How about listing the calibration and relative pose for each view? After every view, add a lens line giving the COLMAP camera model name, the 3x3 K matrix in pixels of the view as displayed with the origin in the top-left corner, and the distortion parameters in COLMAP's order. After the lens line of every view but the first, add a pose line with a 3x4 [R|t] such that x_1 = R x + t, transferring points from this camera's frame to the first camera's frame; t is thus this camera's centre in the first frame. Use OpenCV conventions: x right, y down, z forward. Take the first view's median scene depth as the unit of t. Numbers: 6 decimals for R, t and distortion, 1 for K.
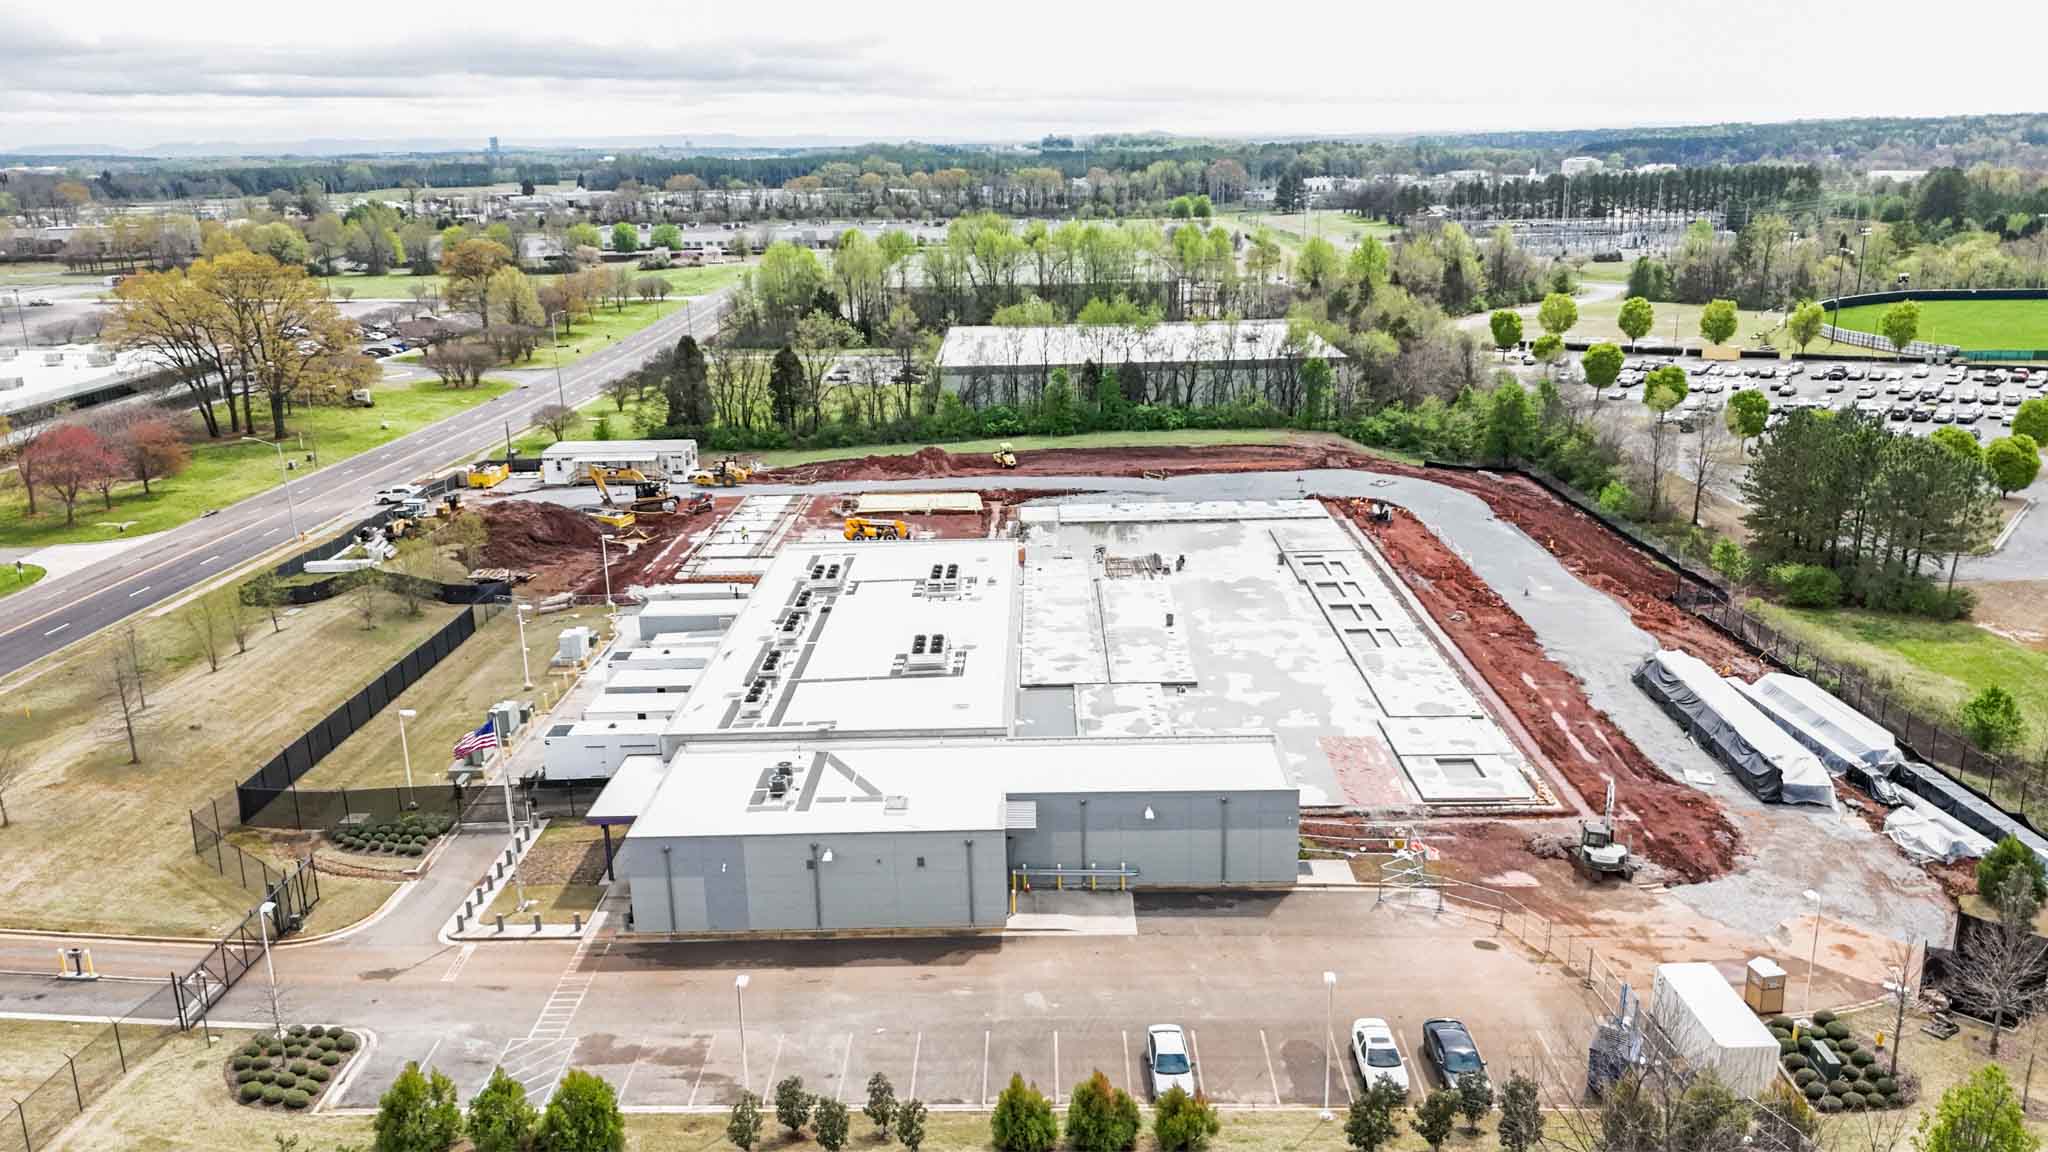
lens RADIAL K [[1515.5, 0, 1029.9], [0, 1515.5, 573.6], [0, 0, 1]] dist [0.078160, -0.078786]
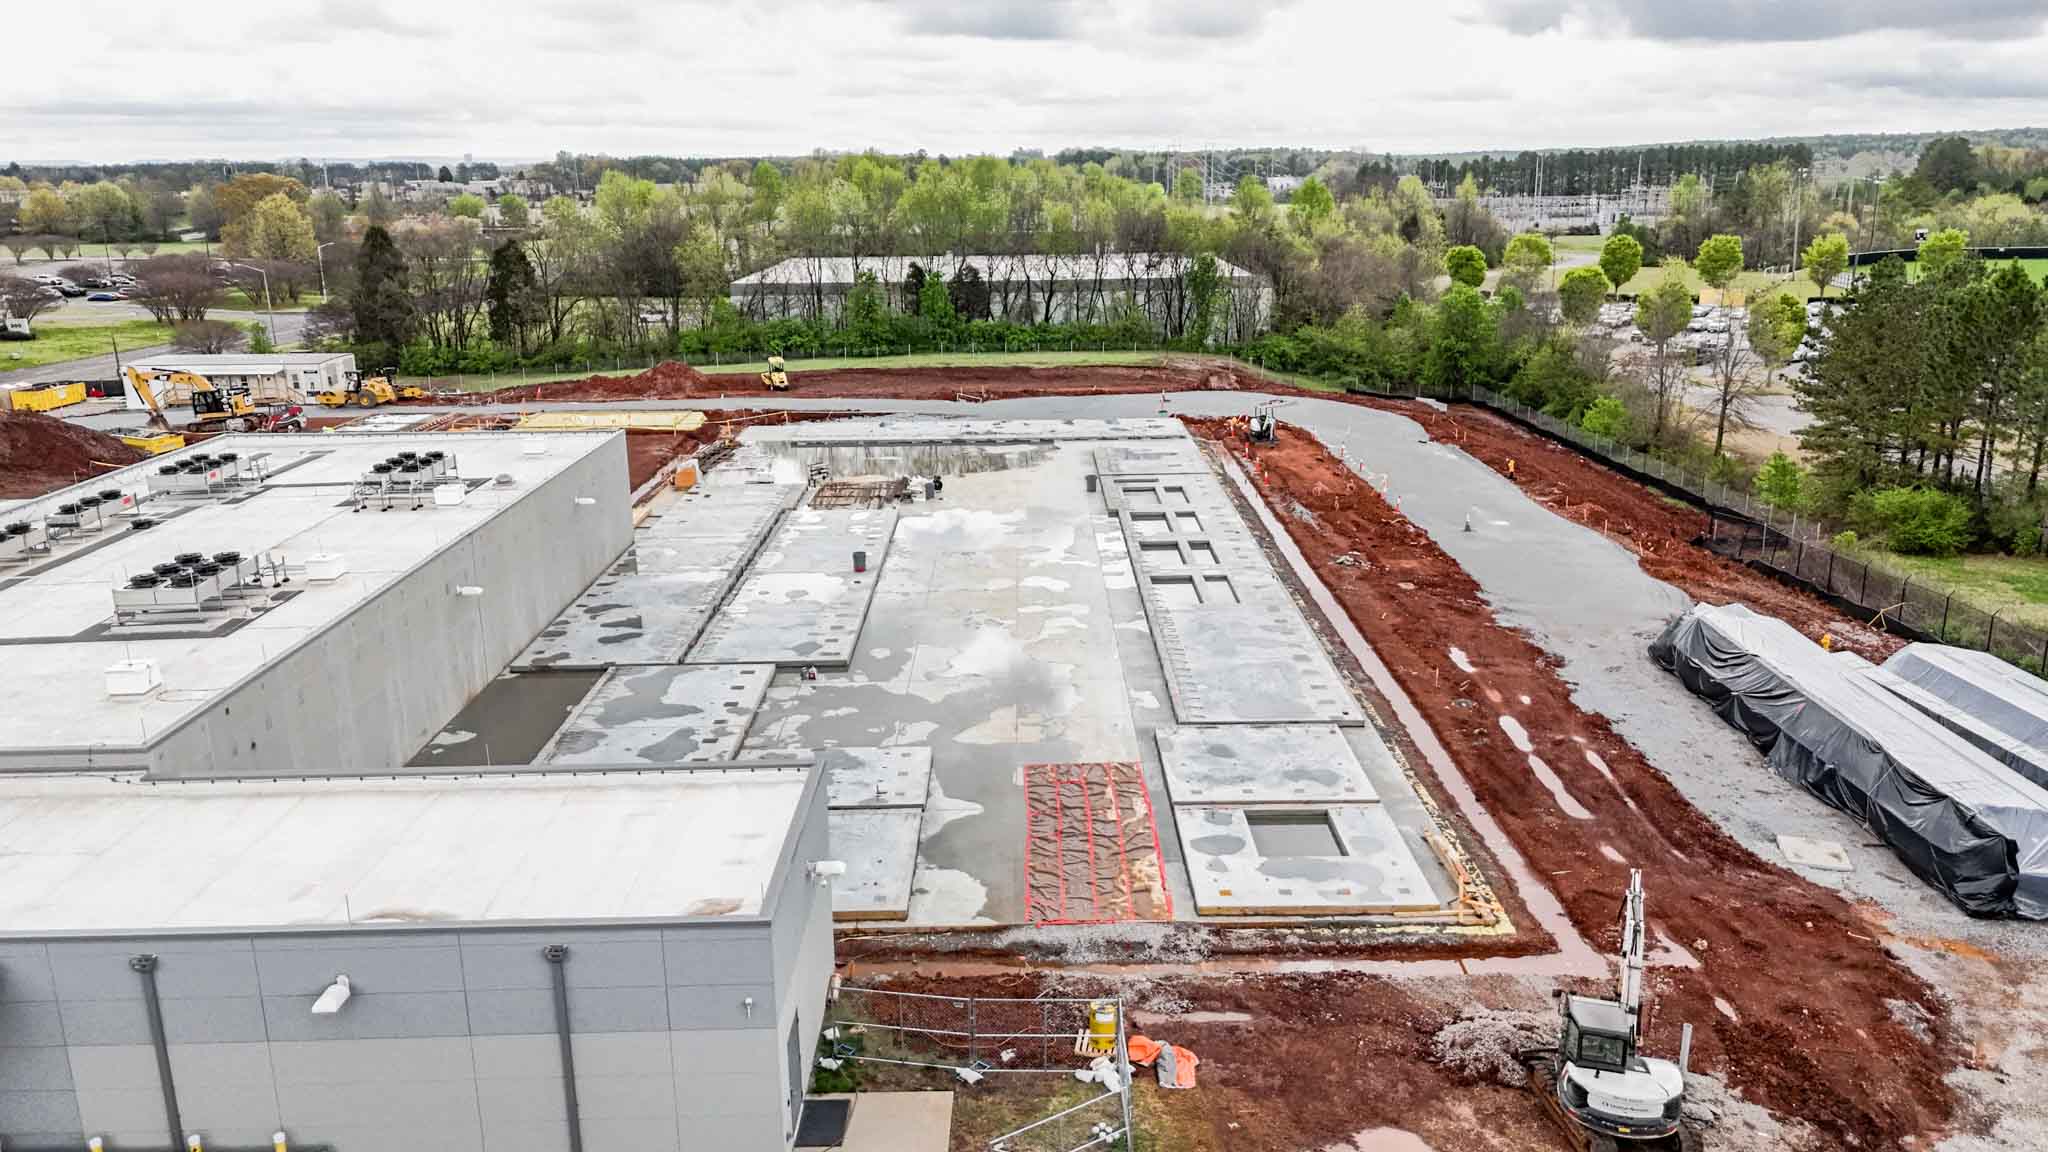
lens RADIAL K [[1509.3, 0, 1029.4], [0, 1509.3, 573.1], [0, 0, 1]] dist [0.084121, -0.083244]
pose [[0.999902, 0.002526, 0.013763, 0.166855], [-0.002330, 0.999897, -0.014183, 0.047673], [-0.013797, 0.014149, 0.999805, 0.464832]]
